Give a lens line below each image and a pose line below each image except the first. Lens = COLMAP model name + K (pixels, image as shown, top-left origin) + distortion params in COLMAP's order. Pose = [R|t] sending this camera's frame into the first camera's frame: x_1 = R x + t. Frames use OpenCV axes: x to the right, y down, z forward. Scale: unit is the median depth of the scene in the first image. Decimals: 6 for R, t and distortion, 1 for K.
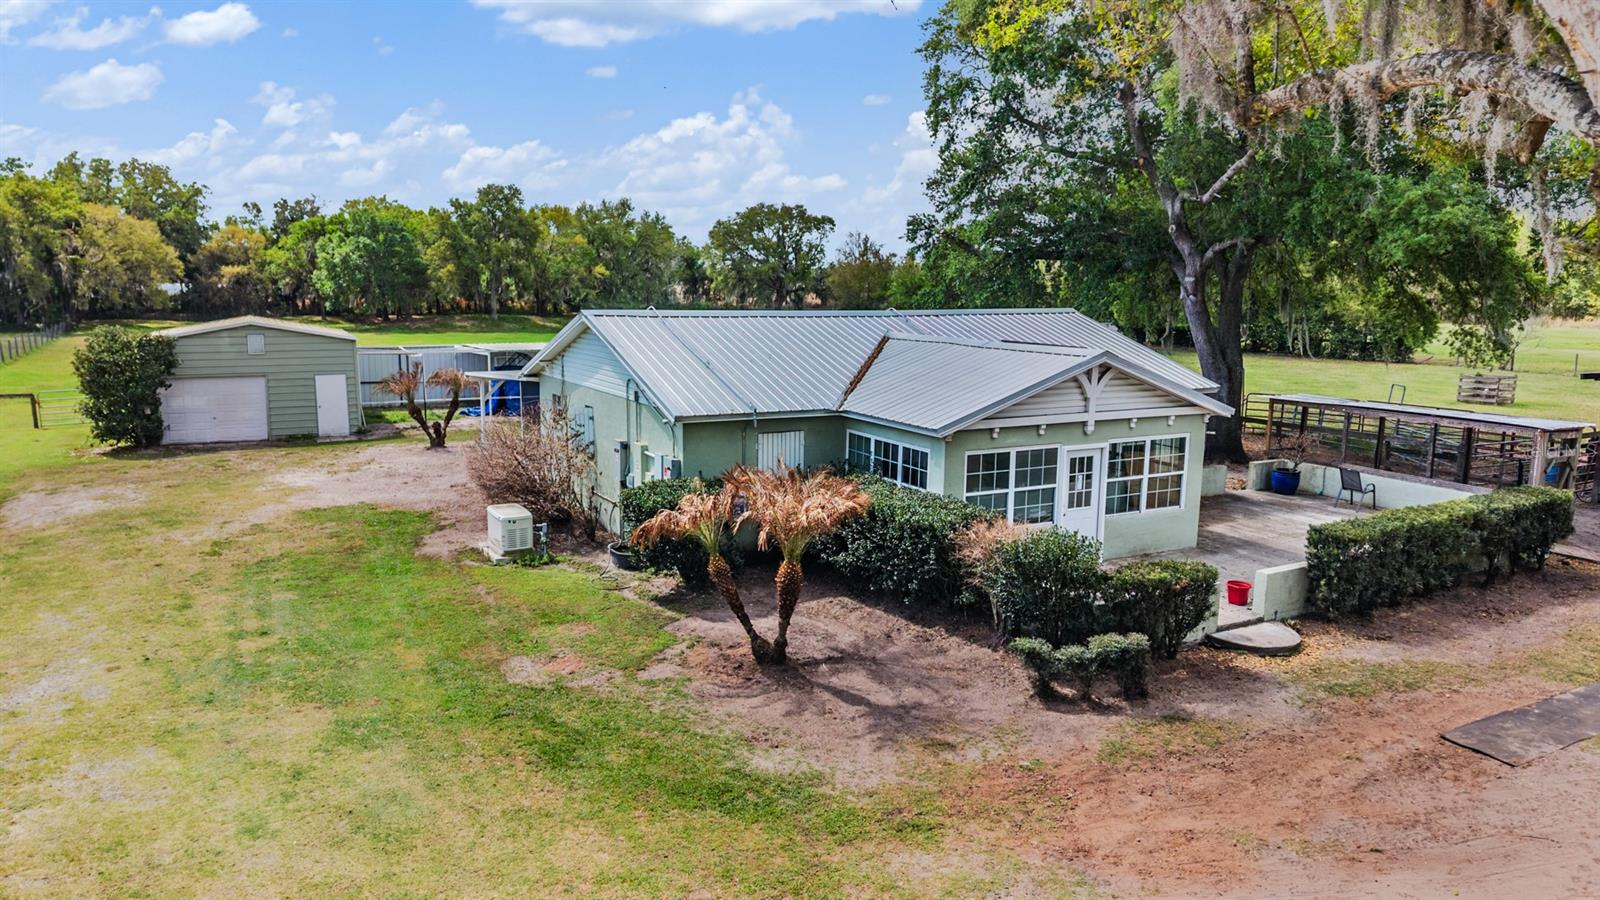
lens RADIAL K [[1052.0, 0, 790.8], [0, 1052.0, 450.4], [0, 0, 1]] dist [0.006463, -0.003175]
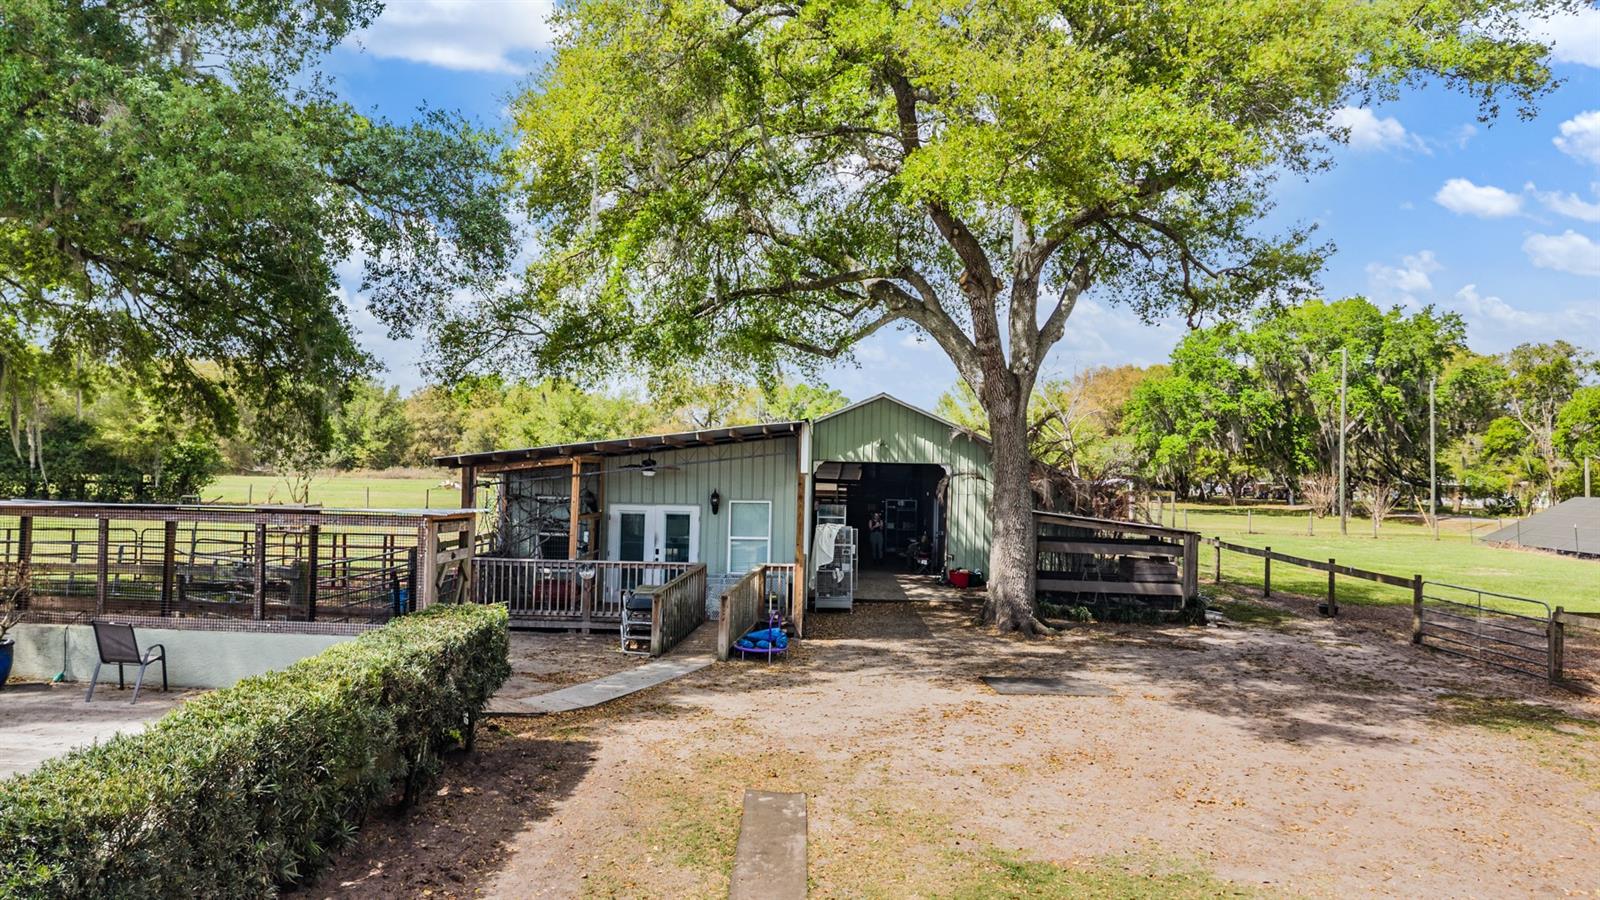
lens RADIAL K [[1052.0, 0, 797.5], [0, 1052.0, 449.3], [0, 0, 1]] dist [0.006463, -0.003175]
pose [[0.496852, 0.016504, 0.867678, 0.276748], [0.121749, 0.988606, -0.088520, 0.023156], [-0.859253, 0.149620, 0.489182, 0.498663]]
